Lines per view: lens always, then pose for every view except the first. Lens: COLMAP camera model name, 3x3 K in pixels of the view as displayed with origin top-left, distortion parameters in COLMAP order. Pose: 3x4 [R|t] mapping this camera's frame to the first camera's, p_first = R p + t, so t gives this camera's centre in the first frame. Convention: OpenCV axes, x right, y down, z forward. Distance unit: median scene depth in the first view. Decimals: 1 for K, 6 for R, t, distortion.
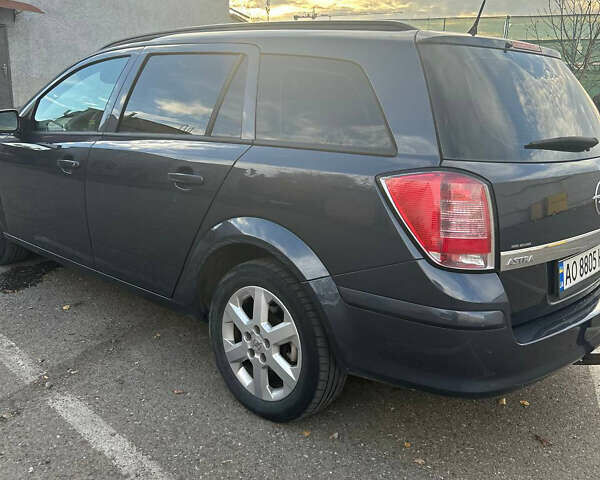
lens RADIAL K [[596.0, 0, 300.0], [0, 596.0, 240.0], [0, 0, 1]] dist [-0.005817, -0.003542]
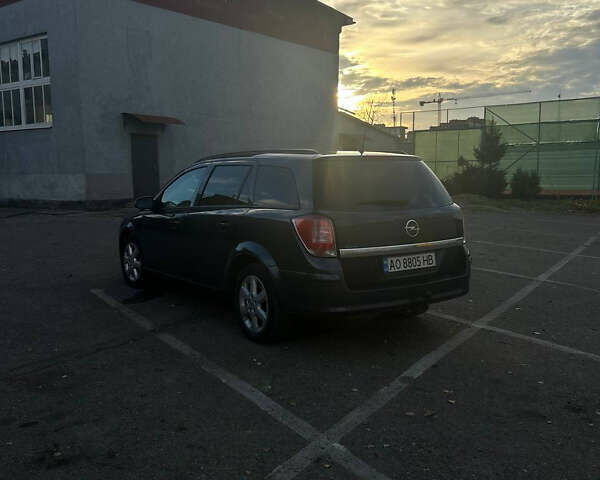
lens RADIAL K [[596.0, 0, 300.0], [0, 596.0, 240.0], [0, 0, 1]] dist [-0.005817, -0.003542]
pose [[0.976090, -0.017111, -0.216692, 0.536497], [-0.012846, 0.990614, -0.136086, 0.233379], [0.216986, 0.135616, 0.966708, -0.970674]]
